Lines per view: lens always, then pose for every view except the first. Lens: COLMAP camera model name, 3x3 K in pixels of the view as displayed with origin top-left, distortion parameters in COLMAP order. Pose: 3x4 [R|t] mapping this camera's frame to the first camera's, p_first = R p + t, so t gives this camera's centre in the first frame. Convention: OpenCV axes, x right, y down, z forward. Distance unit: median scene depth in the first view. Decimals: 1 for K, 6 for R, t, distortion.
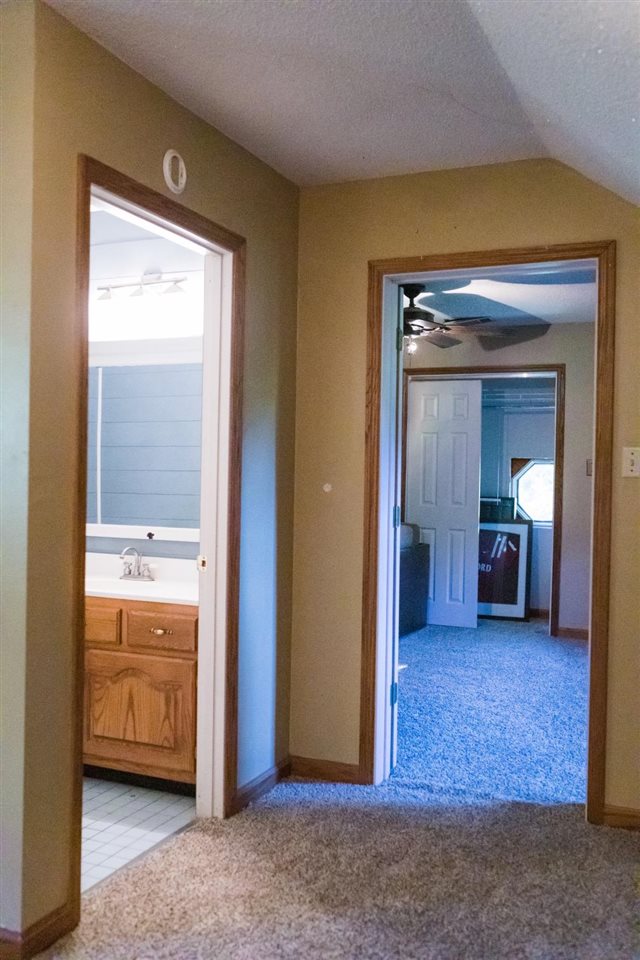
lens RADIAL K [[910.1, 0, 319.5], [0, 910.1, 481.2], [0, 0, 1]] dist [0.009266, 0.000000]
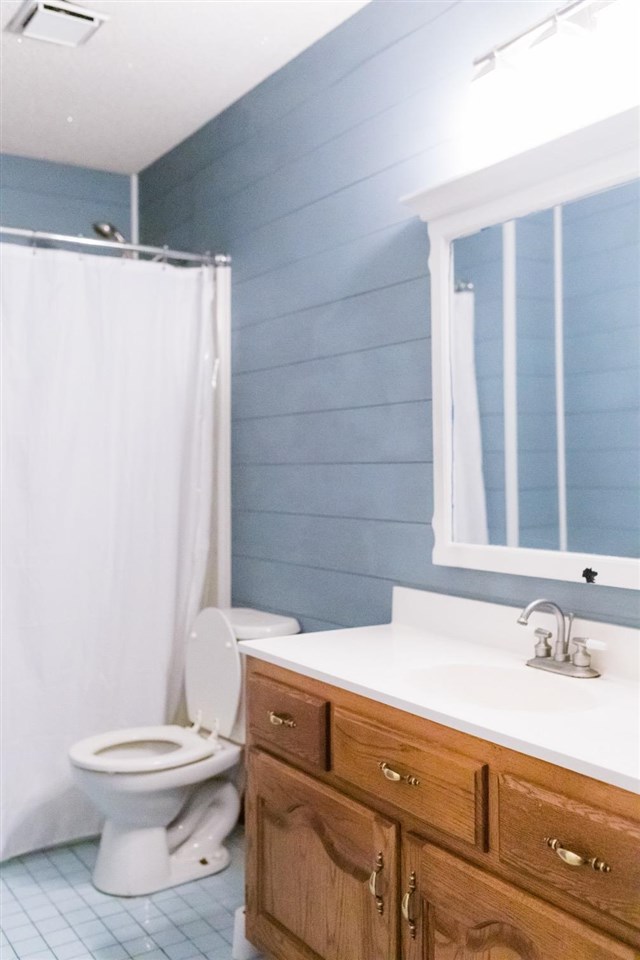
lens RADIAL K [[910.1, 0, 320.1], [0, 910.1, 479.2], [0, 0, 1]] dist [0.009266, 0.000000]
pose [[0.832771, -0.021264, -0.553209, -0.047184], [0.019141, 0.999771, -0.009615, 0.014388], [0.553287, -0.002582, 0.832987, 0.554099]]
